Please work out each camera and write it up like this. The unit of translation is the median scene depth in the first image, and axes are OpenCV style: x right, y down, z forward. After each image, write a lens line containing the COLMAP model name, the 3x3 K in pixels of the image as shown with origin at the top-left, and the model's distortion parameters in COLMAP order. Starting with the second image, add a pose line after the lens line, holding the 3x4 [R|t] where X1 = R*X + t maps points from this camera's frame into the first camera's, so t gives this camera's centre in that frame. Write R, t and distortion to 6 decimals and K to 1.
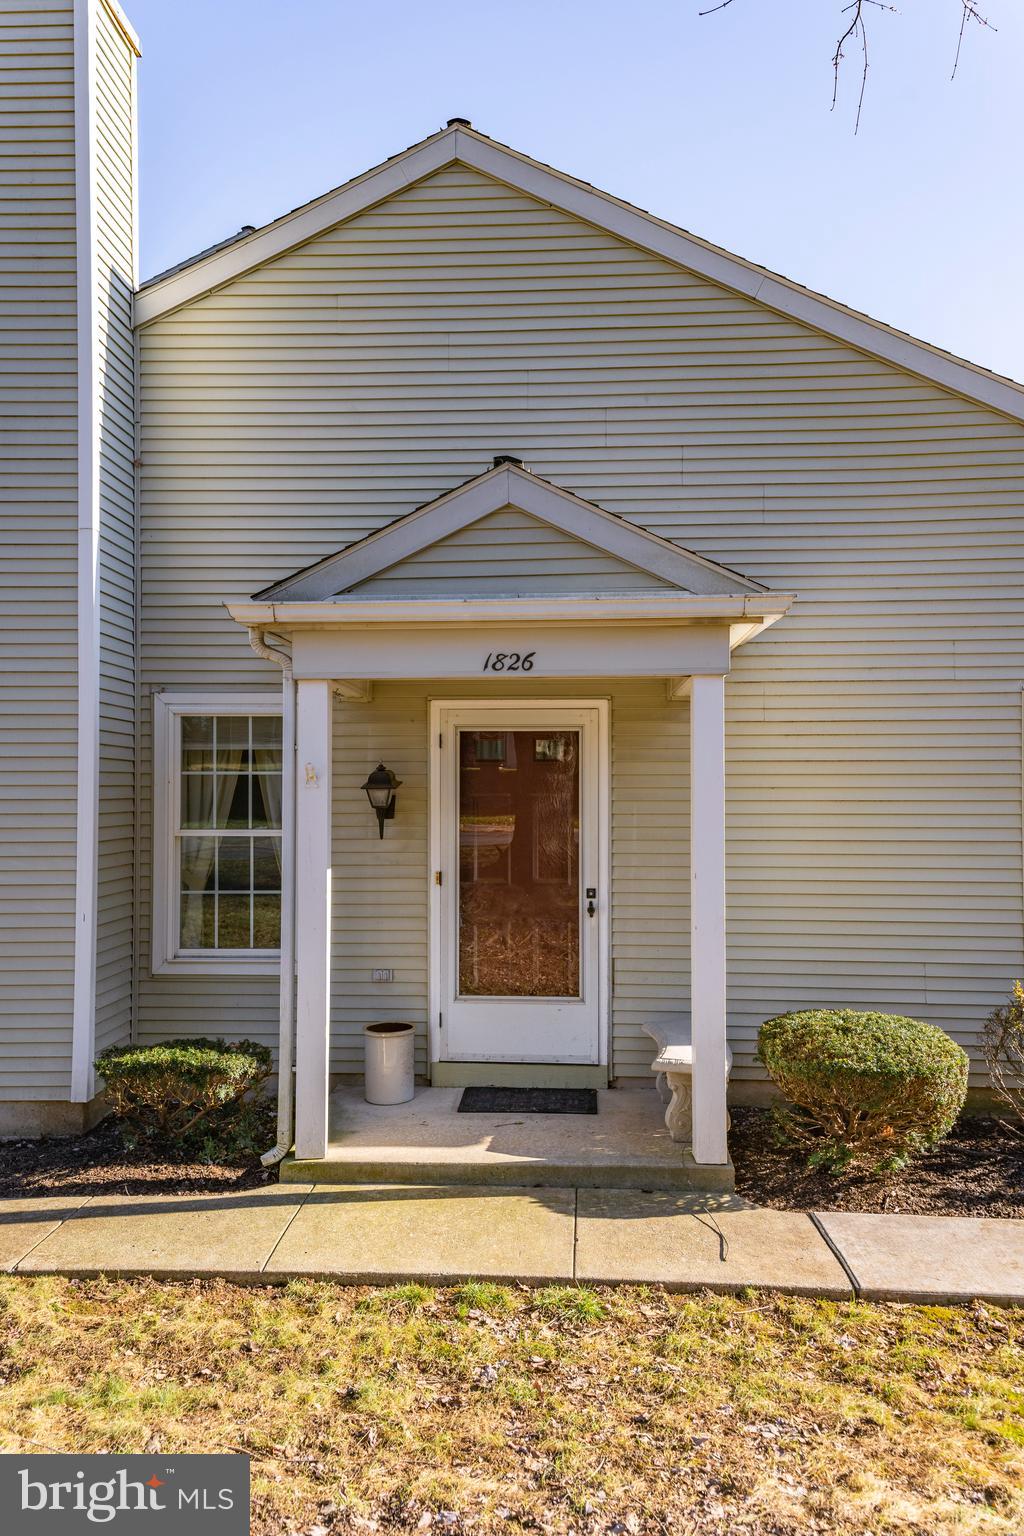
lens RADIAL K [[1166.8, 0, 512.0], [0, 1166.8, 768.0], [0, 0, 1]] dist [0.087210, -0.000198]
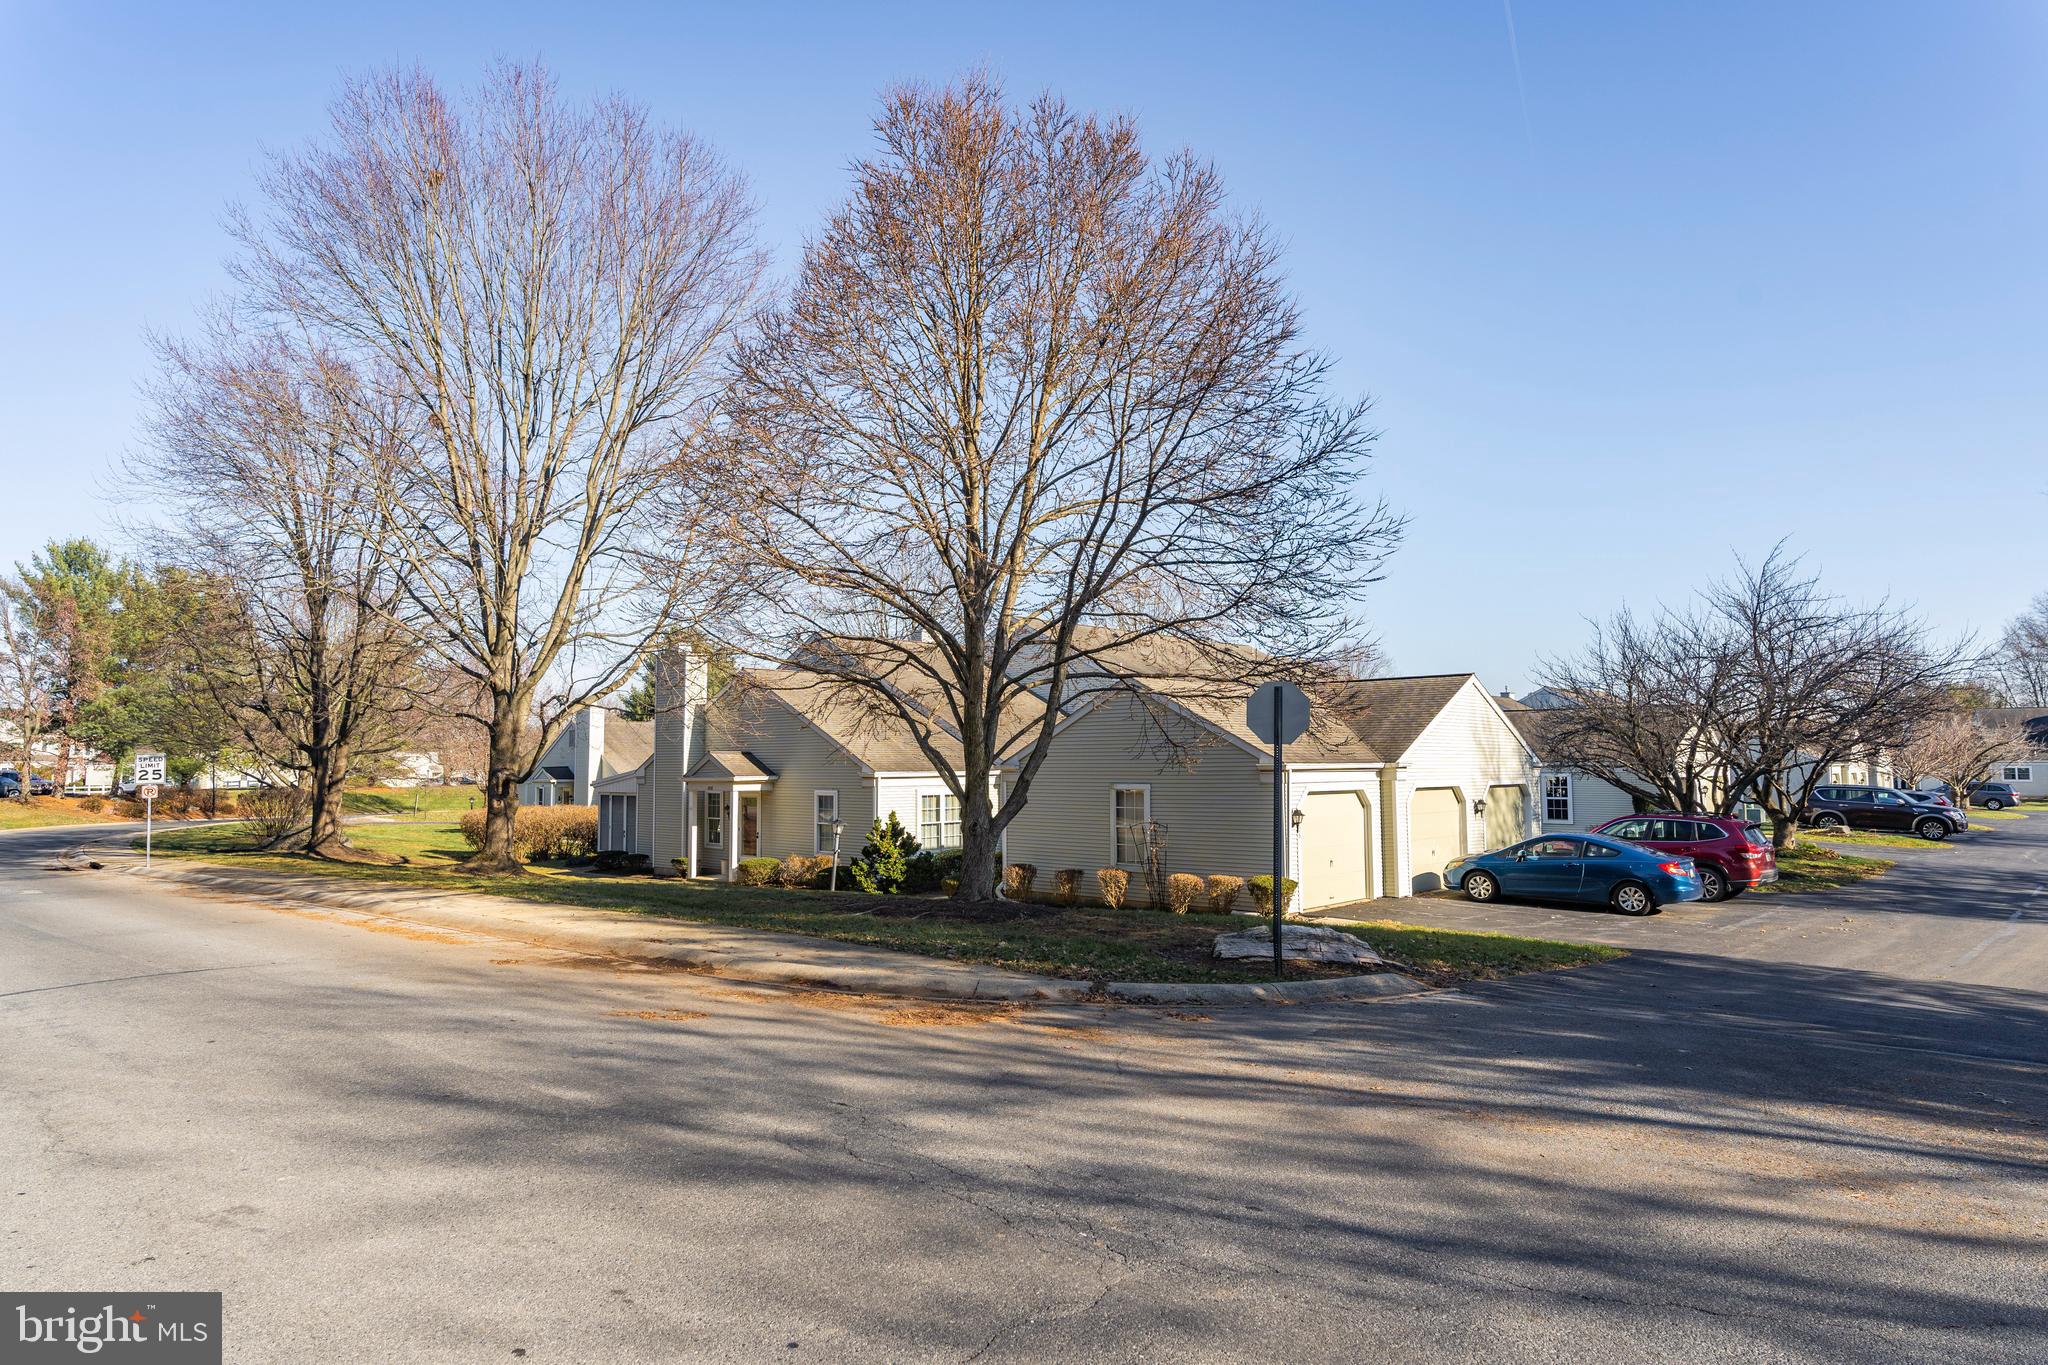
lens RADIAL K [[1194.0, 0, 1024.0], [0, 1194.0, 682.5], [0, 0, 1]] dist [0.001758, 0.000346]
pose [[0.771863, -0.048677, -0.633923, 4.543704], [0.018205, 0.998348, -0.054493, -0.245996], [0.635529, 0.030520, 0.771474, -2.309982]]
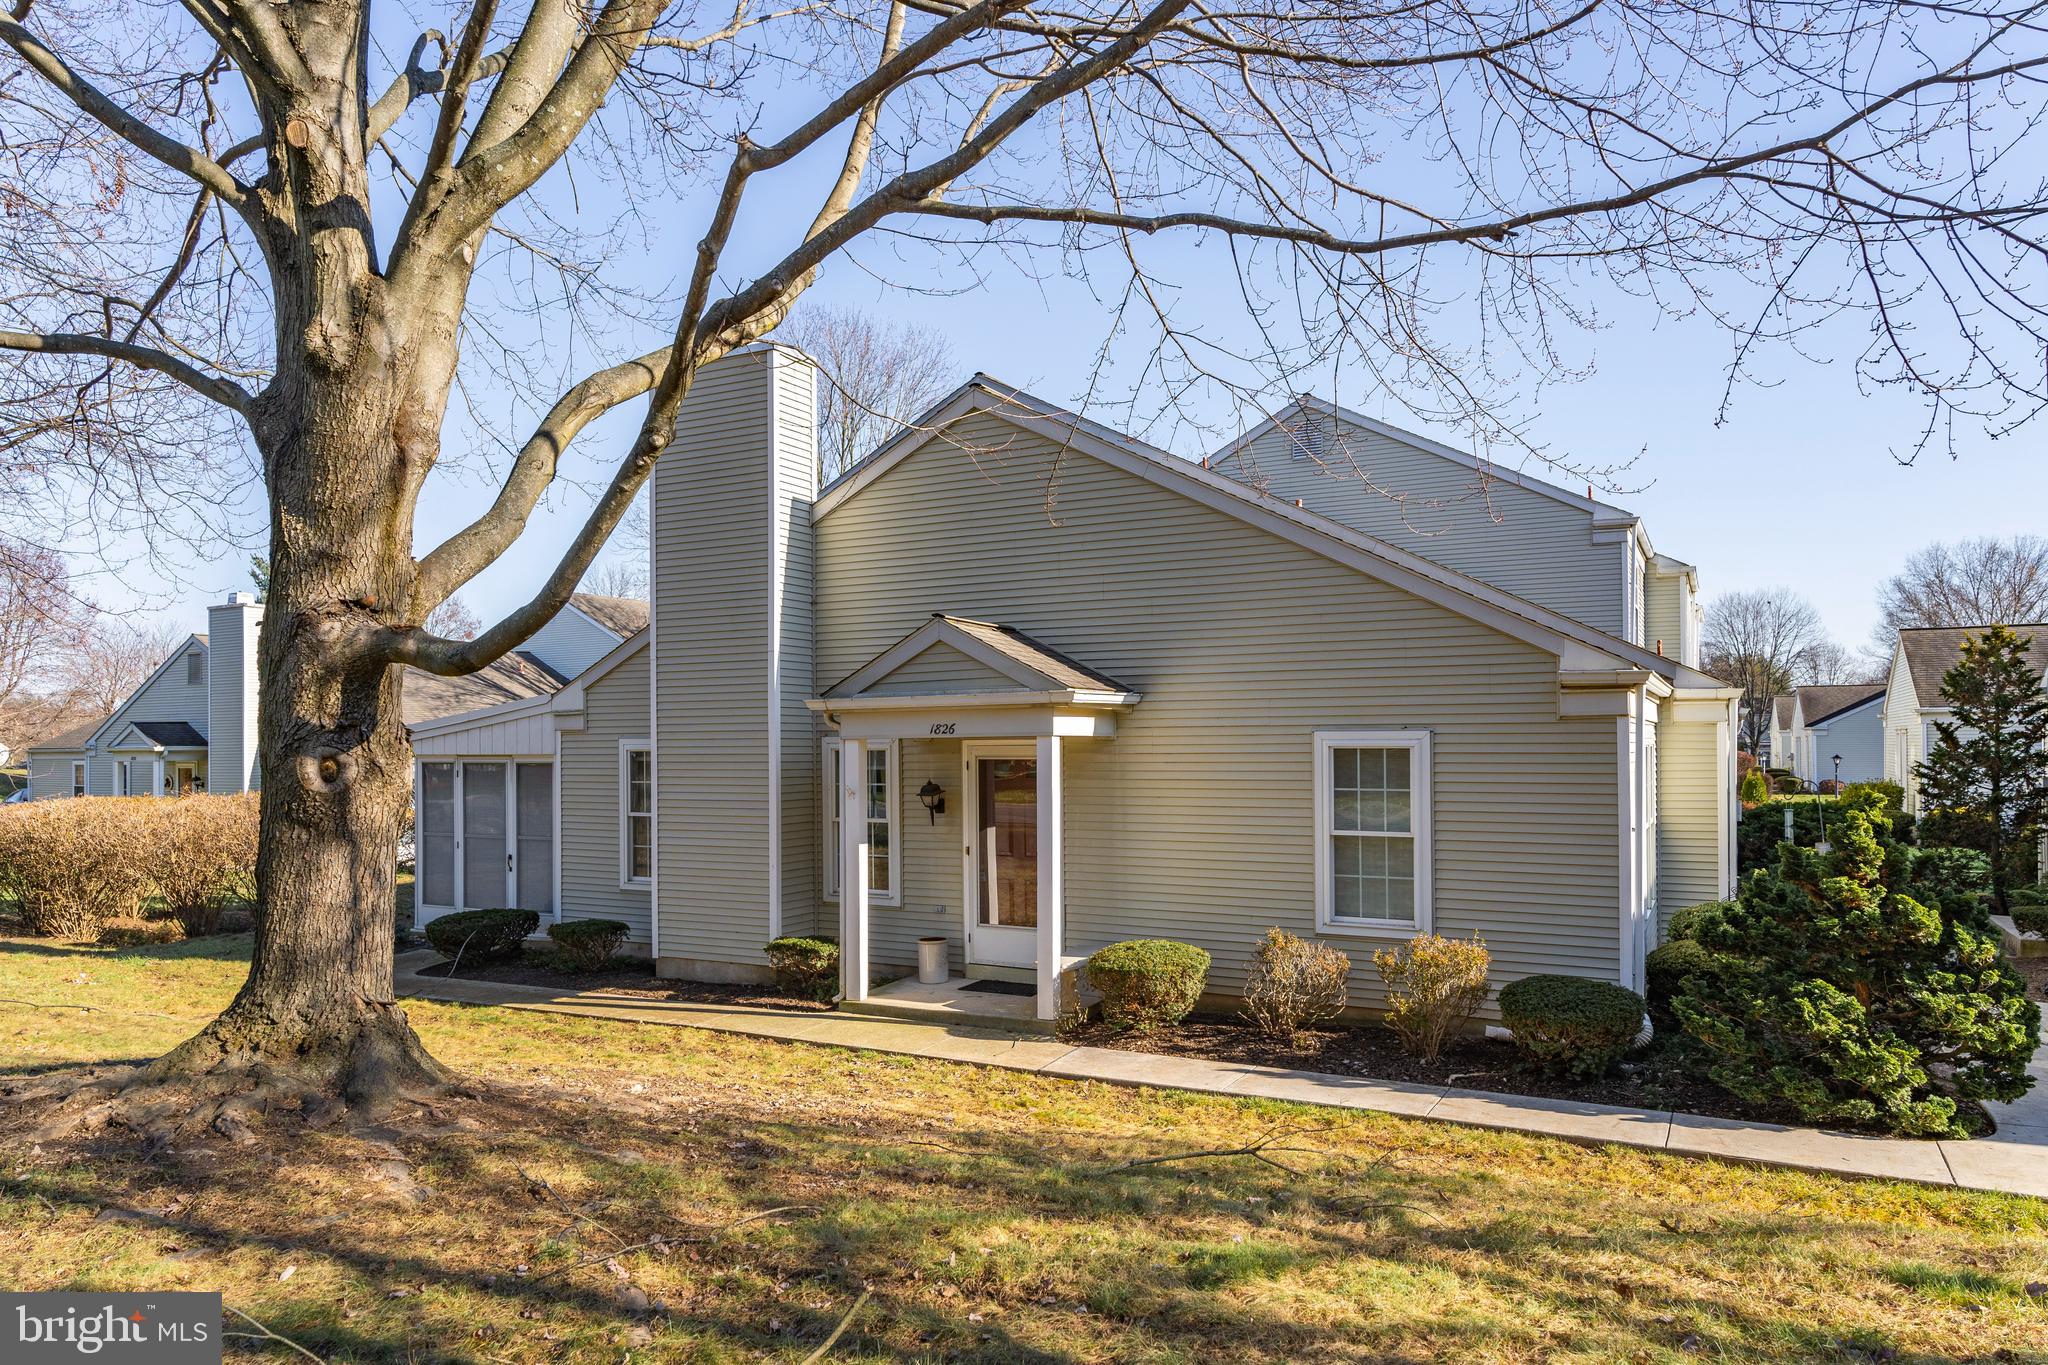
lens RADIAL K [[1331.7, 0, 1026.7], [0, 1331.7, 737.8], [0, 0, 1]] dist [0.037367, 0.002481]
pose [[0.904440, -0.008210, -0.426522, 0.946198], [0.014656, 0.999823, 0.011832, -0.097092], [0.426349, -0.016952, 0.904400, -0.744175]]
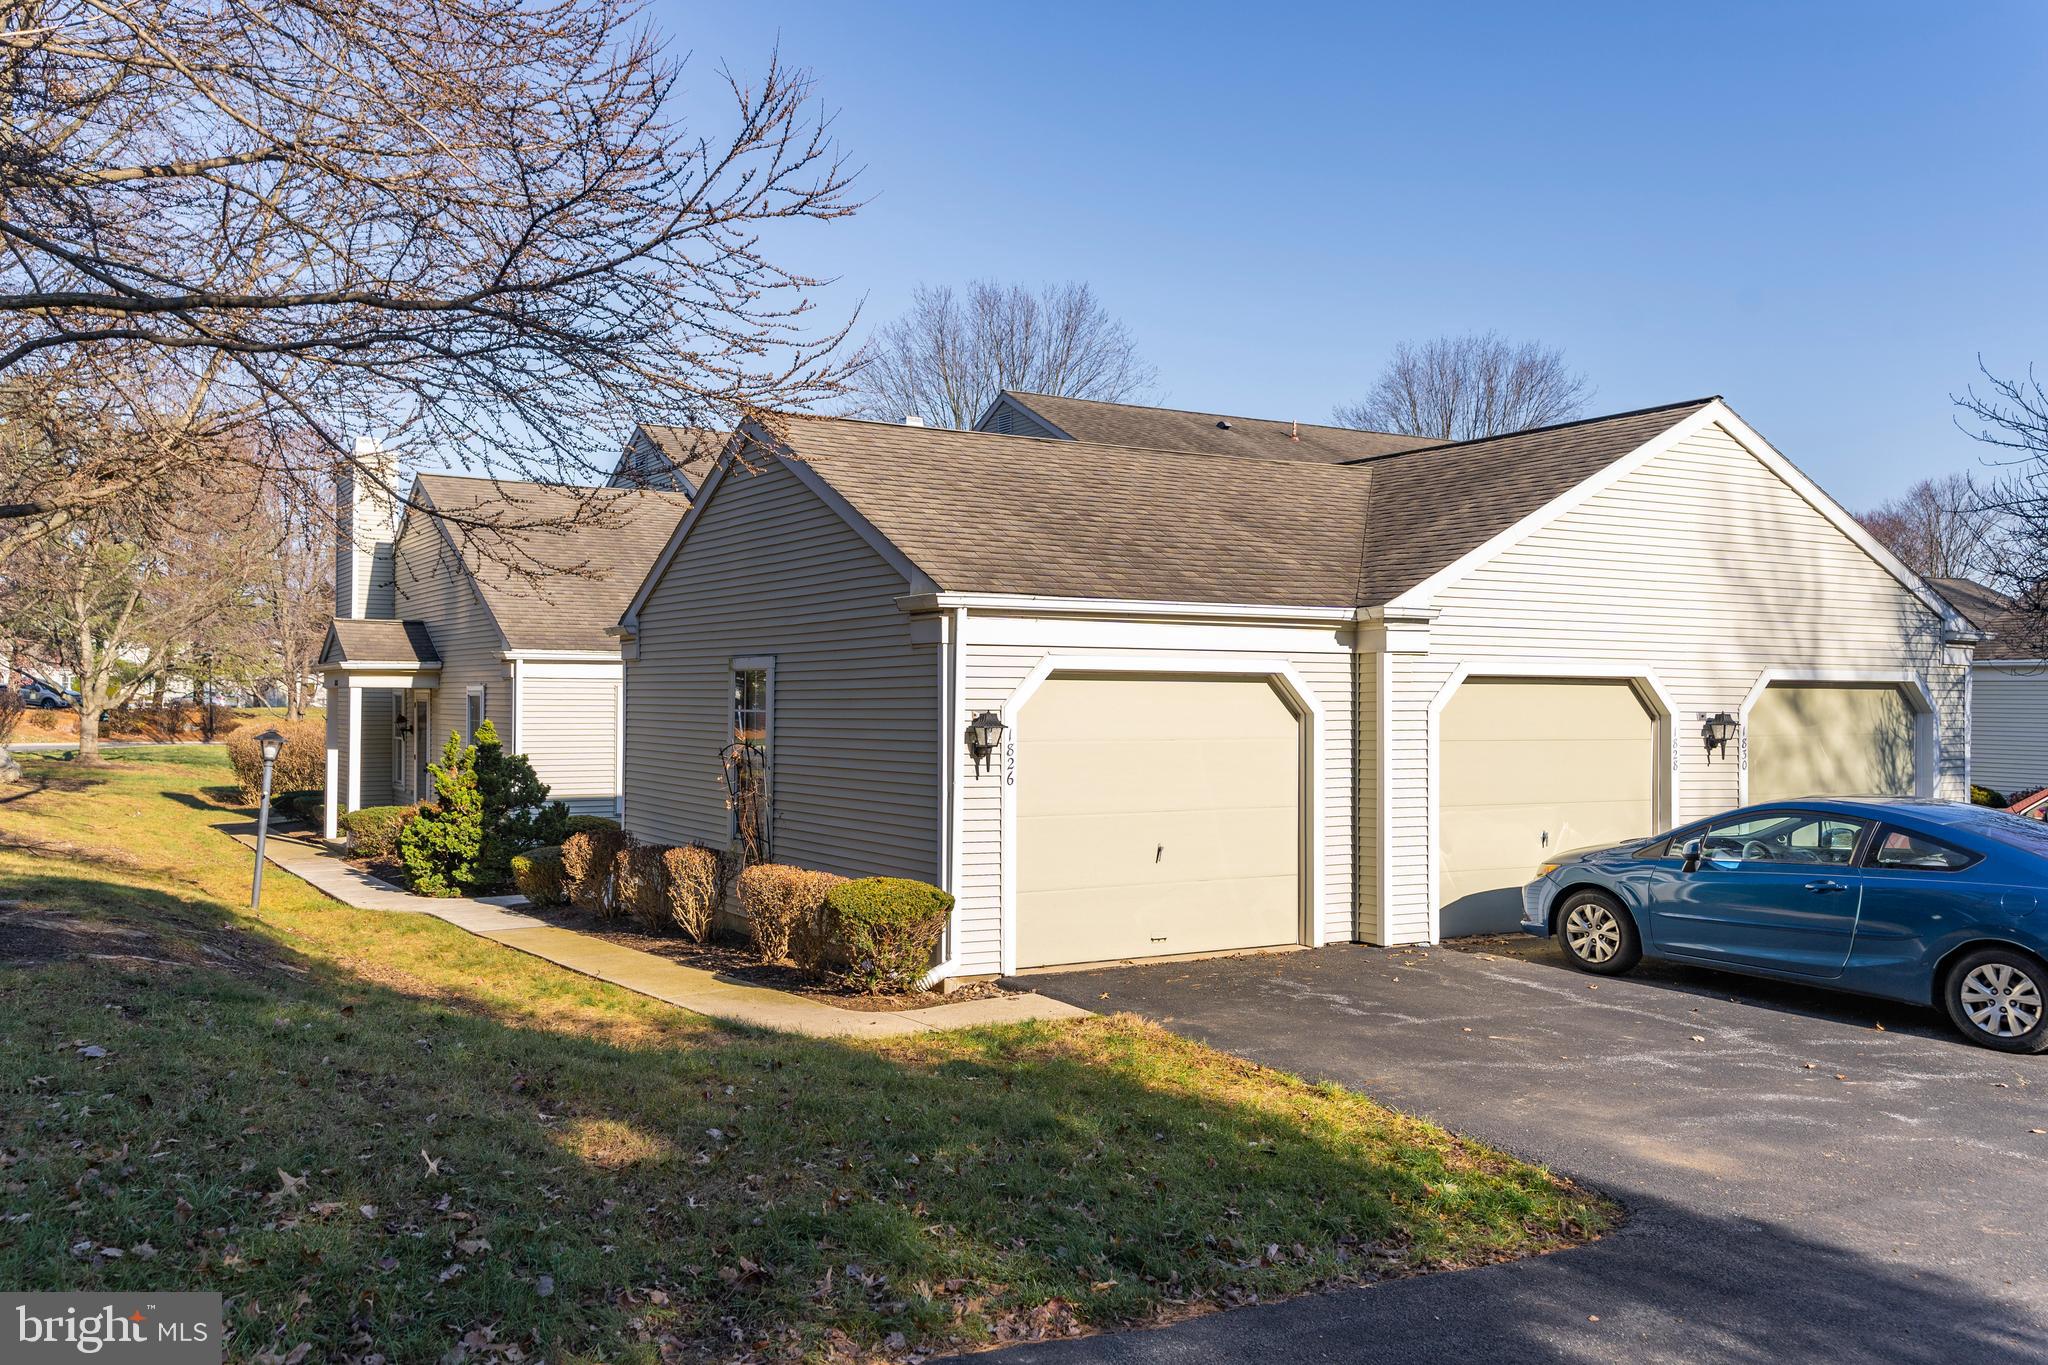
lens RADIAL K [[1657.6, 0, 1024.0], [0, 1657.6, 682.5], [0, 0, 1]] dist [0.039807, 0.001372]
pose [[0.567727, -0.002719, -0.823213, 4.479360], [0.010781, 0.999933, 0.004132, -0.084720], [0.823146, -0.011221, 0.567718, 0.005665]]
